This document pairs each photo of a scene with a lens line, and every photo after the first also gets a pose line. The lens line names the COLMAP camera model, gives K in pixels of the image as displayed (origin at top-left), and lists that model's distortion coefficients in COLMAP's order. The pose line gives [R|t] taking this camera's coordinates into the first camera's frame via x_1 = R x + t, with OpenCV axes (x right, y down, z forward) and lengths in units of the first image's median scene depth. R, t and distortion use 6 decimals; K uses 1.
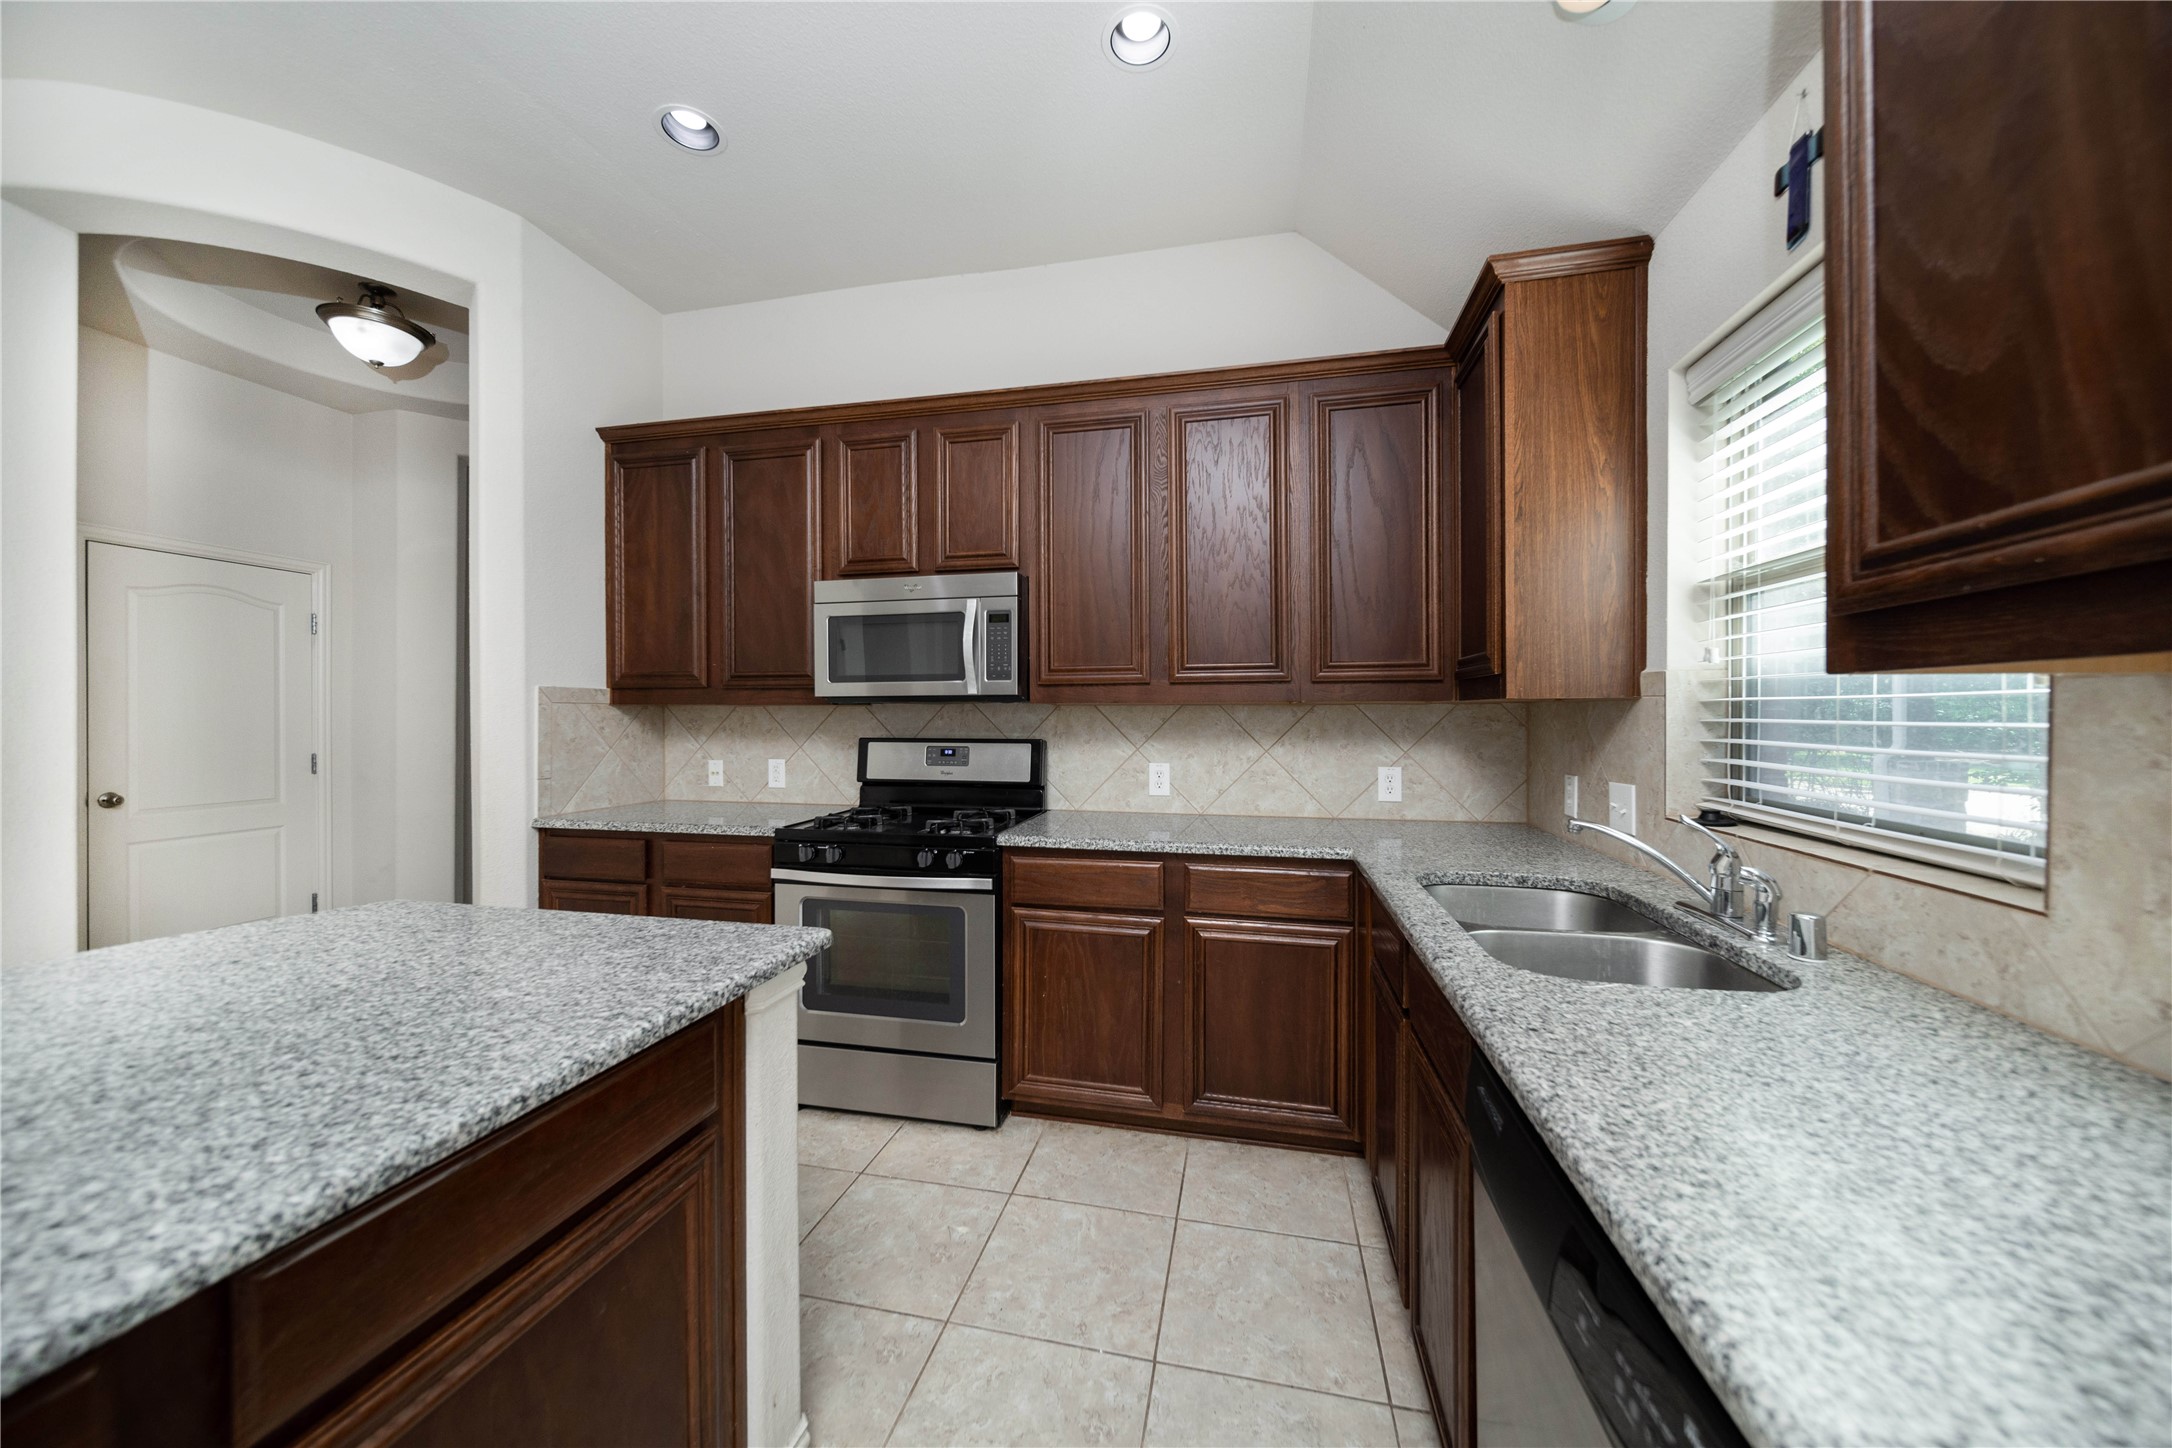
lens RADIAL K [[769.3, 0, 1083.6], [0, 769.3, 715.6], [0, 0, 1]] dist [-0.002126, -0.000048]
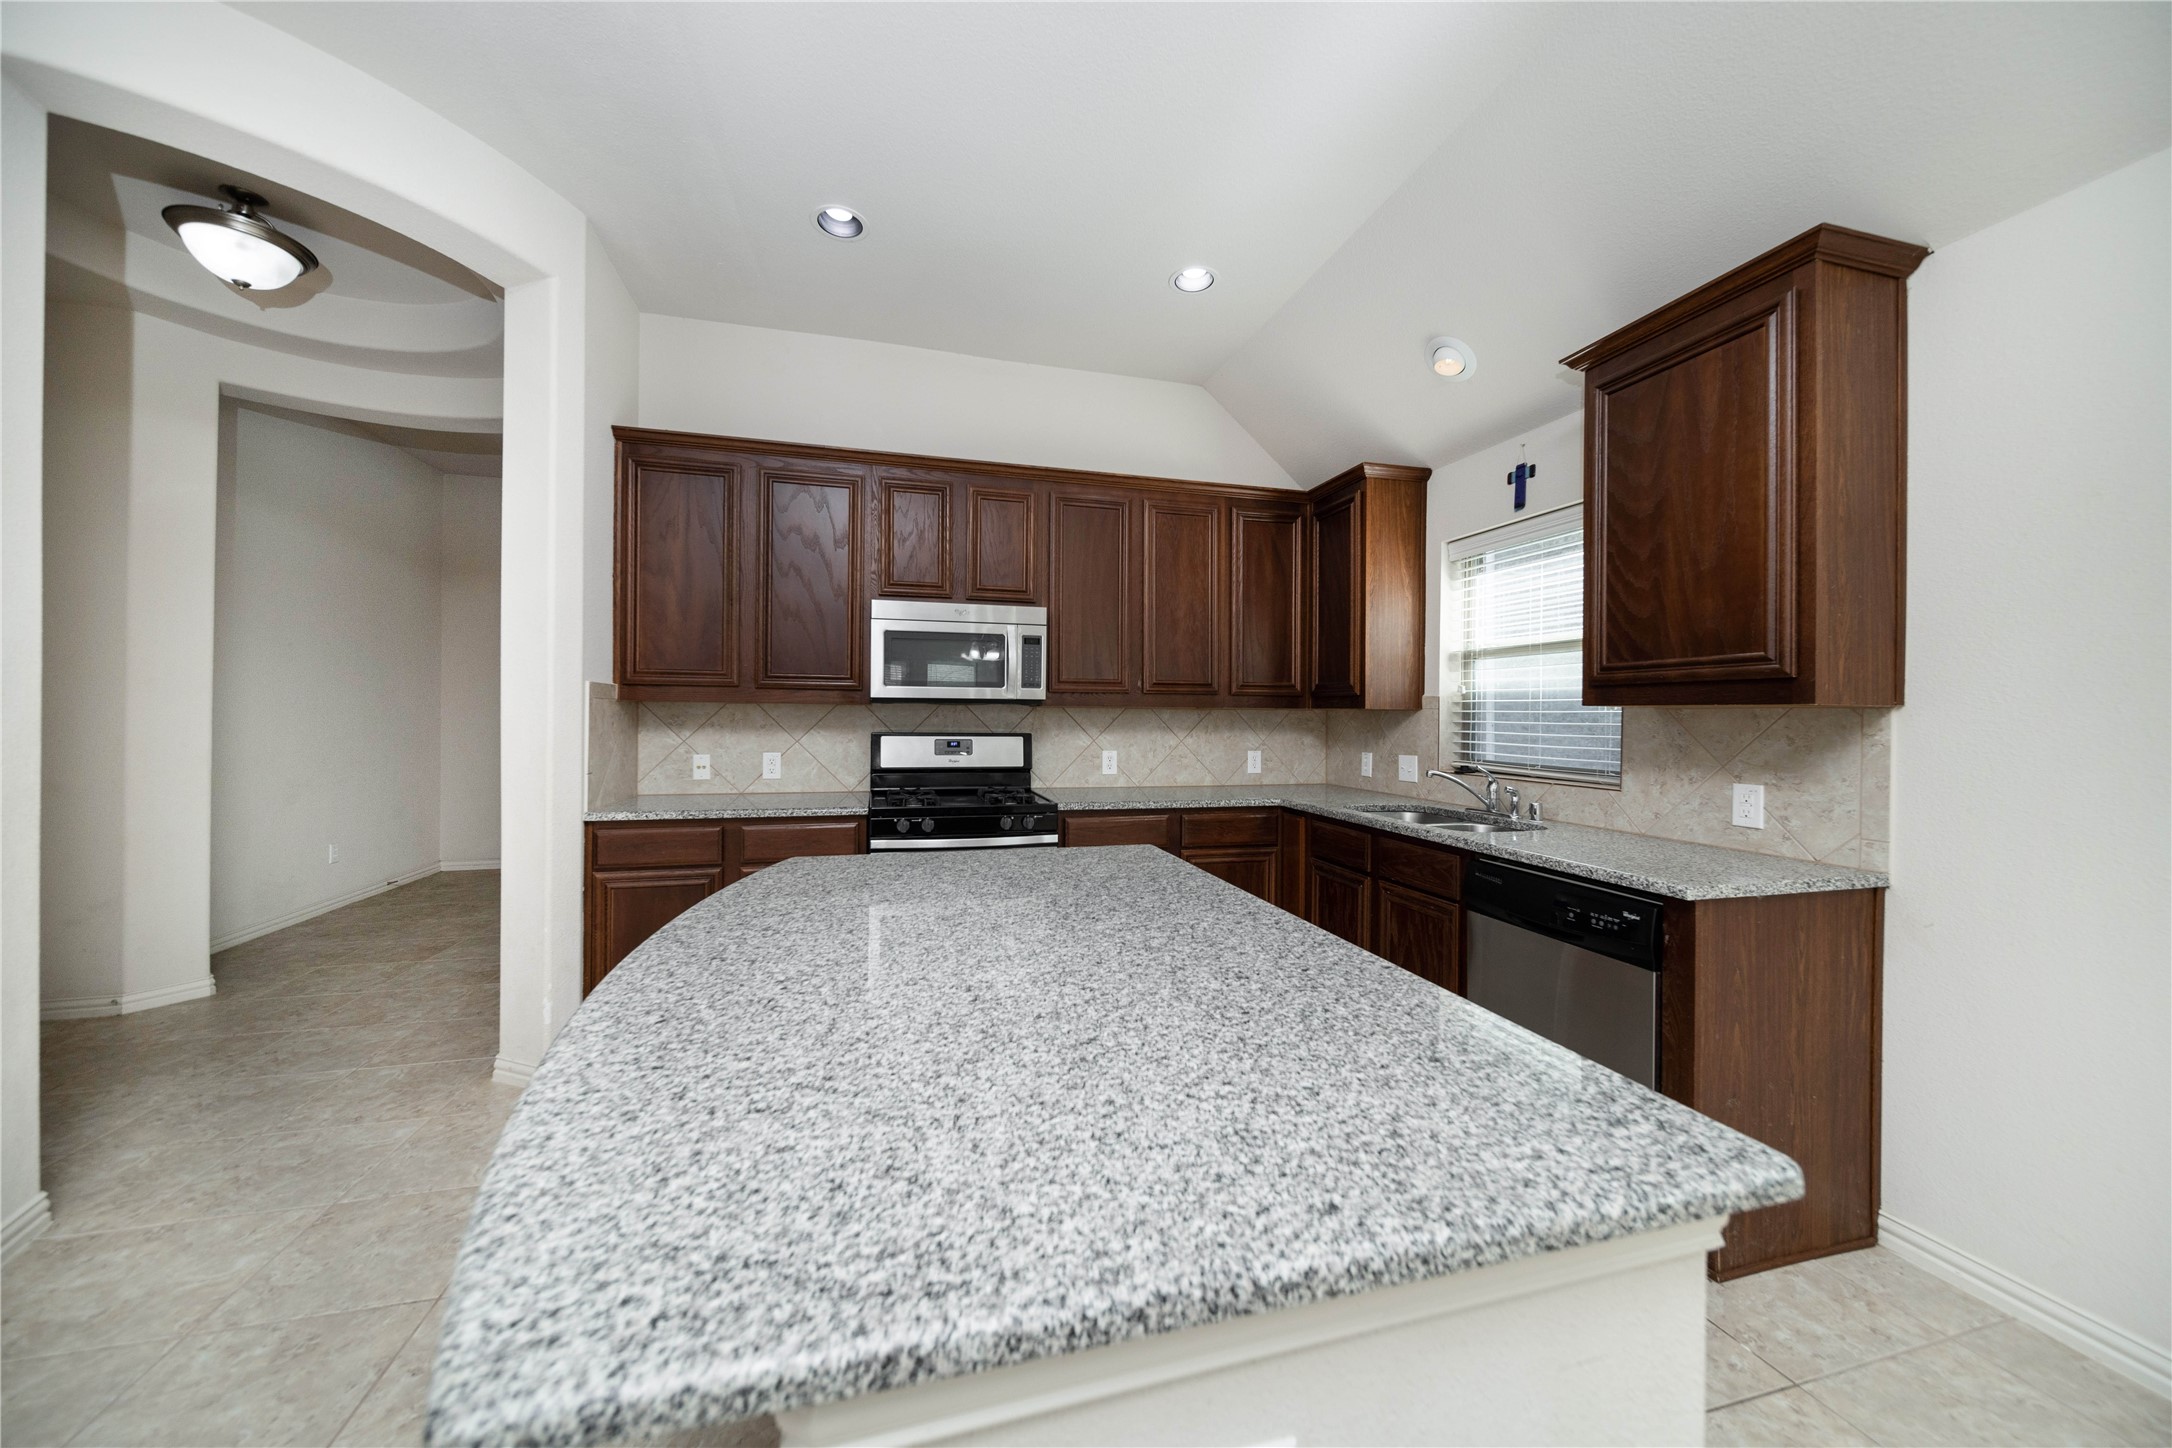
lens RADIAL K [[769.3, 0, 1080.8], [0, 769.3, 714.2], [0, 0, 1]] dist [-0.002126, -0.000048]
pose [[0.889392, 0.009316, 0.457050, -0.639535], [-0.009808, 0.999951, -0.001296, -0.000737], [-0.457039, -0.003330, 0.889440, -0.215168]]
